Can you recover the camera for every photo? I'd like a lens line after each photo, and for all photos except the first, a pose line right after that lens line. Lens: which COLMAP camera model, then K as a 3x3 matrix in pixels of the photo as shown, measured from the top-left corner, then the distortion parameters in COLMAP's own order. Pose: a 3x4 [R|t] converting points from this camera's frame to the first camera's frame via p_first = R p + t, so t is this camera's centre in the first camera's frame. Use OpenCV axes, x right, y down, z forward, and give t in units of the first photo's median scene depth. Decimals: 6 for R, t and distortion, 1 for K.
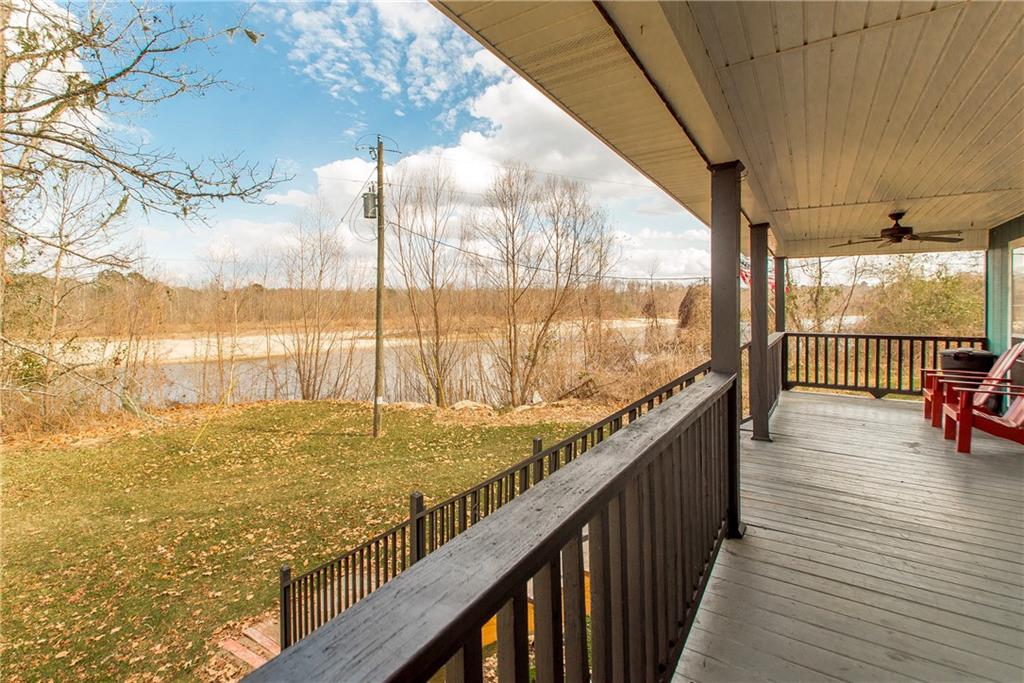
lens RADIAL K [[438.0, 0, 534.0], [0, 438.0, 320.9], [0, 0, 1]] dist [-0.000593, -0.000382]
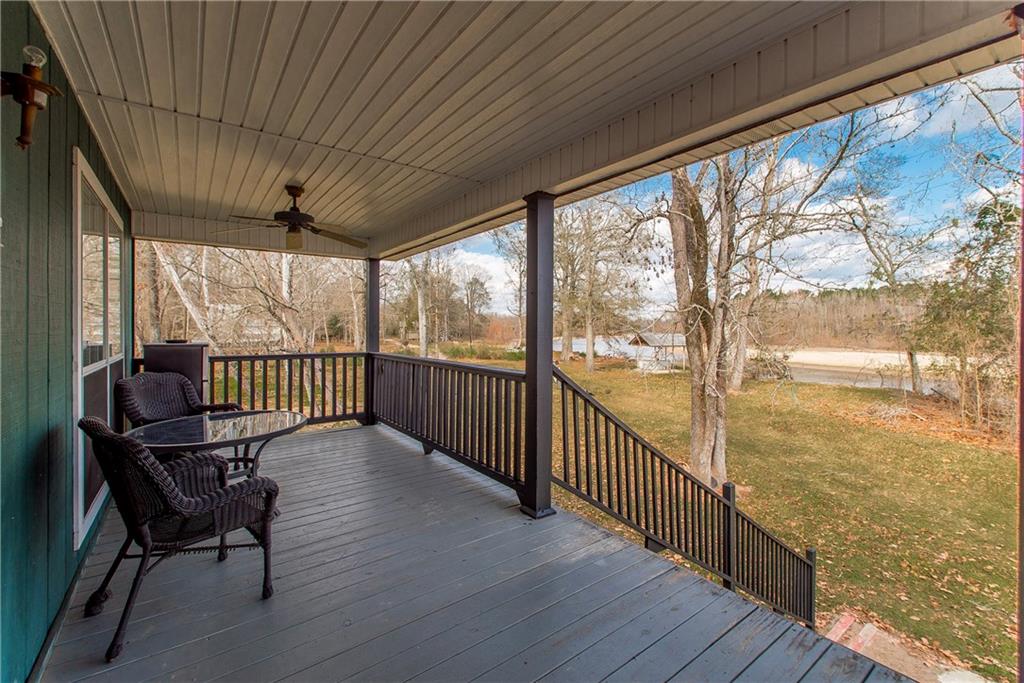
lens RADIAL K [[445.7, 0, 512.7], [0, 445.7, 334.4], [0, 0, 1]] dist [0.039682, -0.023124]
pose [[-0.359810, 0.020782, -0.932794, 0.246117], [-0.022237, 0.999277, 0.030841, -0.002308], [0.932761, 0.031839, -0.359087, 0.213605]]
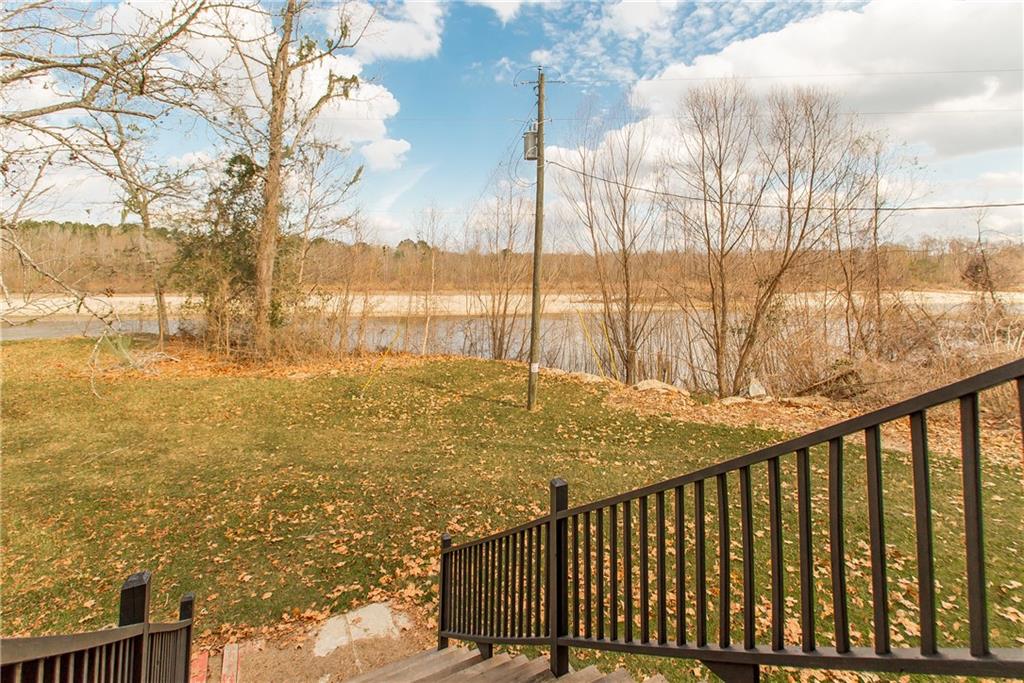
lens RADIAL K [[469.3, 0, 524.3], [0, 469.3, 247.7], [0, 0, 1]] dist [0.008048, -0.000754]
pose [[0.869833, -0.013517, -0.493160, 0.086988], [-0.026255, 0.996940, -0.073634, 0.016276], [0.492646, 0.076997, 0.866817, 0.177531]]
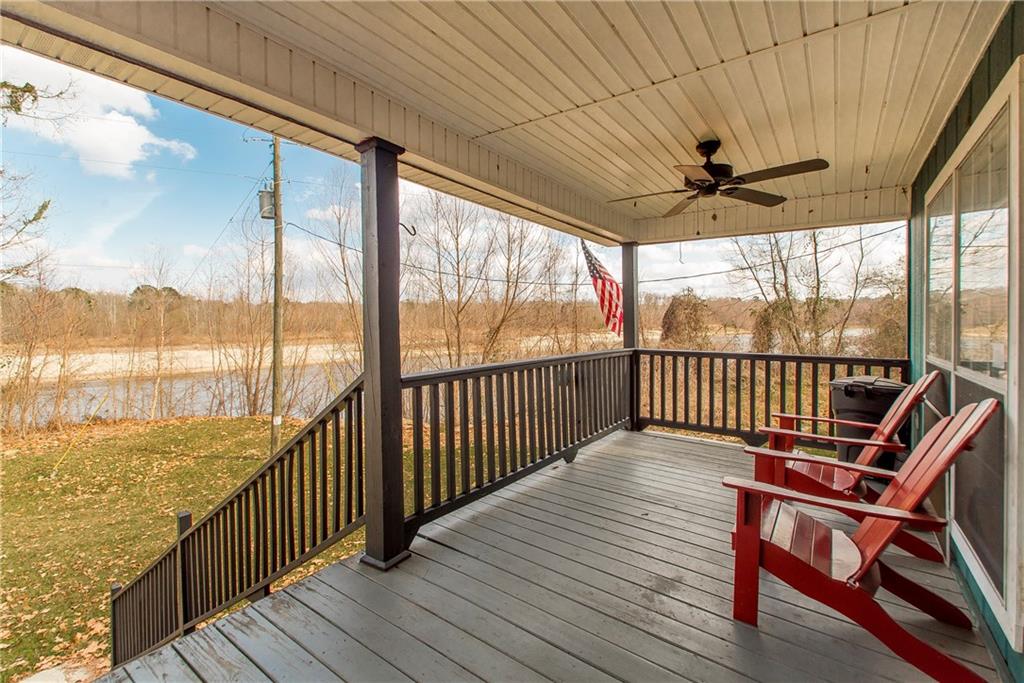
lens RADIAL K [[433.3, 0, 521.2], [0, 433.3, 330.7], [0, 0, 1]] dist [-0.001122, -0.001241]
pose [[0.998842, 0.001193, -0.048089, 0.195052], [-0.001434, 0.999987, -0.004990, 0.000387], [0.048082, 0.005053, 0.998831, 0.135986]]
